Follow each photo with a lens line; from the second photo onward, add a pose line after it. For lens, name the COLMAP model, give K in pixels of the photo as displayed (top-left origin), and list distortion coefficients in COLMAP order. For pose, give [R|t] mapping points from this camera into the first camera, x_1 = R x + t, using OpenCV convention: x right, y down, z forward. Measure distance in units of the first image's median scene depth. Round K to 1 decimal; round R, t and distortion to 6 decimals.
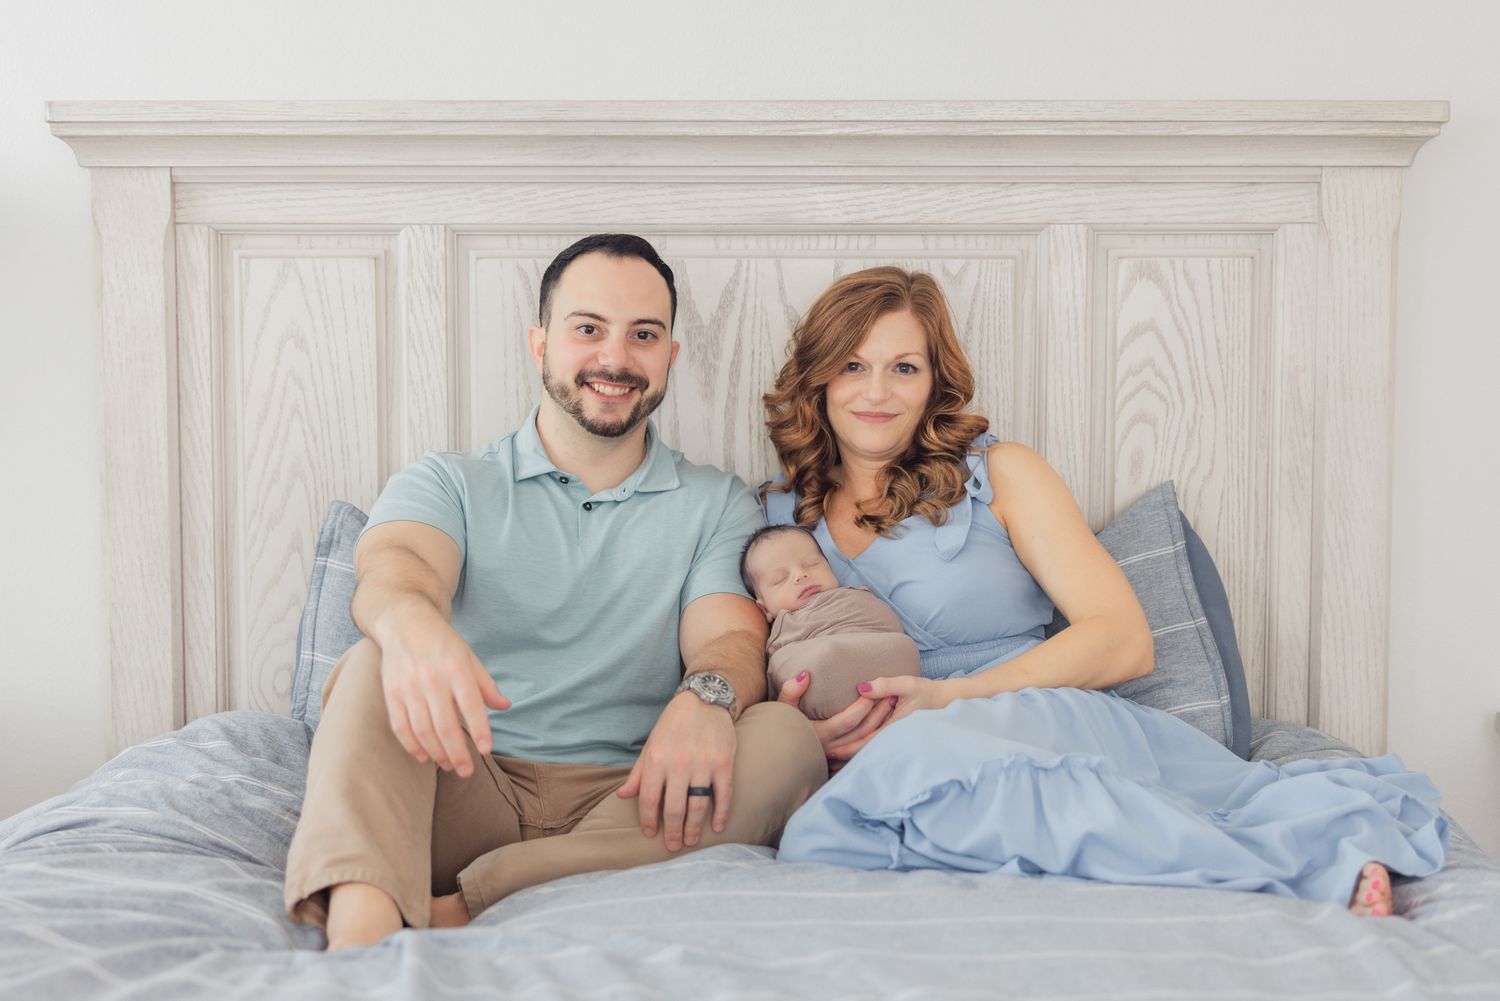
lens RADIAL K [[1893.7, 0, 750.0], [0, 1893.7, 500.5], [0, 0, 1]] dist [-0.001059, -0.005722]
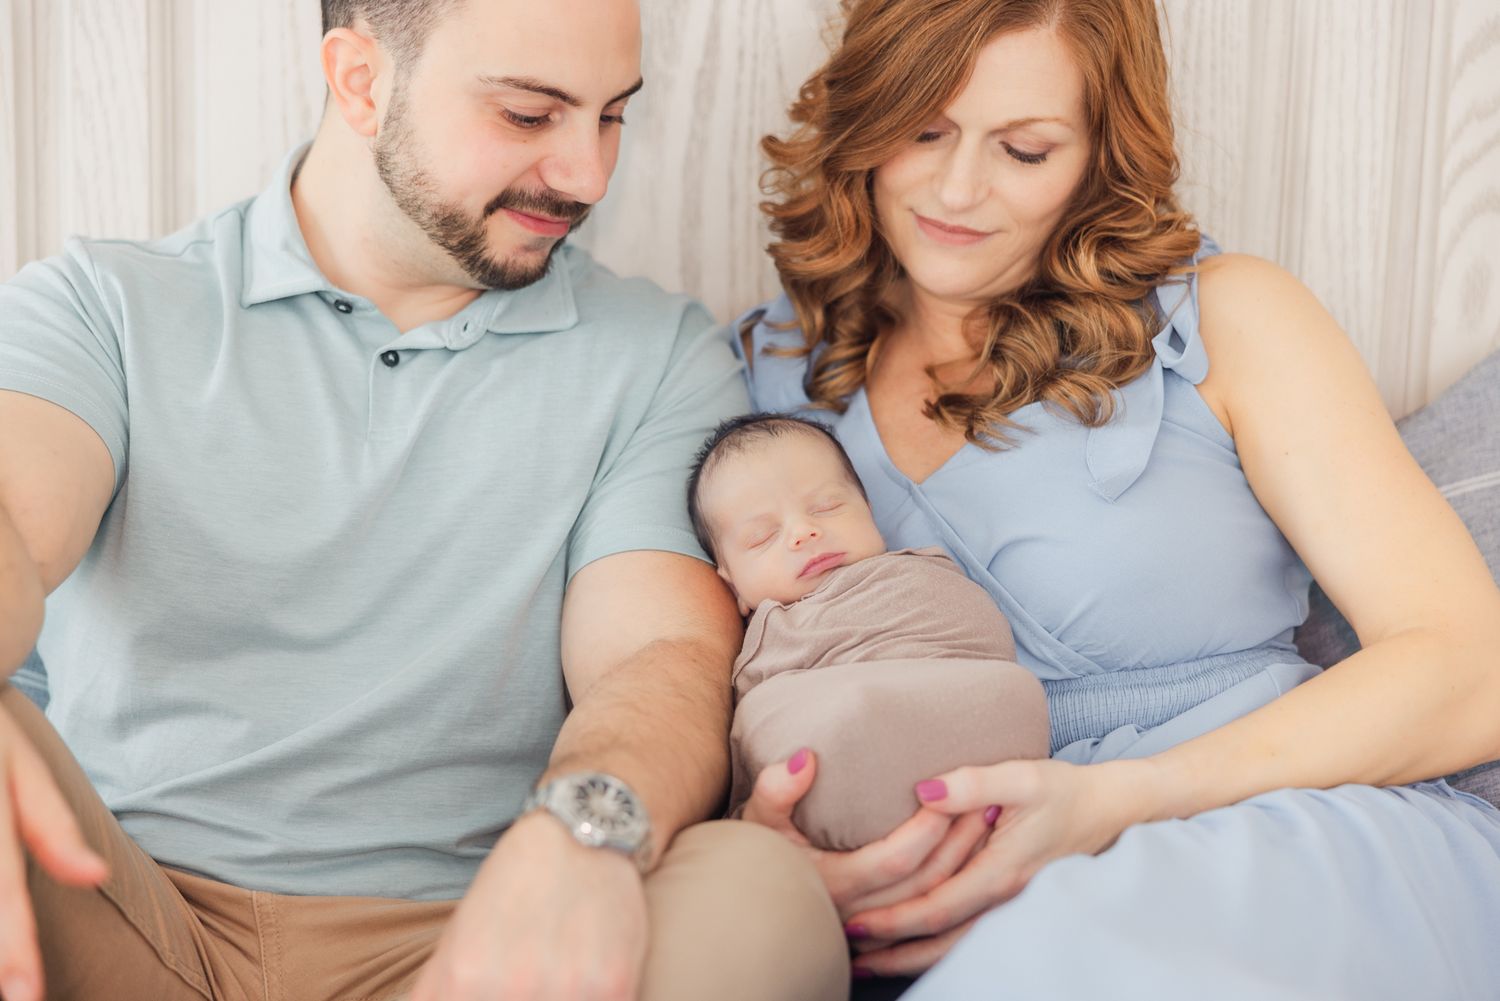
lens RADIAL K [[2976.7, 0, 750.0], [0, 2976.7, 500.5], [0, 0, 1]] dist [0.434953, -4.389159]
pose [[0.999593, 0.028413, -0.002613, 0.012855], [-0.028139, 0.996818, 0.074583, -0.022353], [0.004724, -0.074479, 0.997211, 0.221715]]
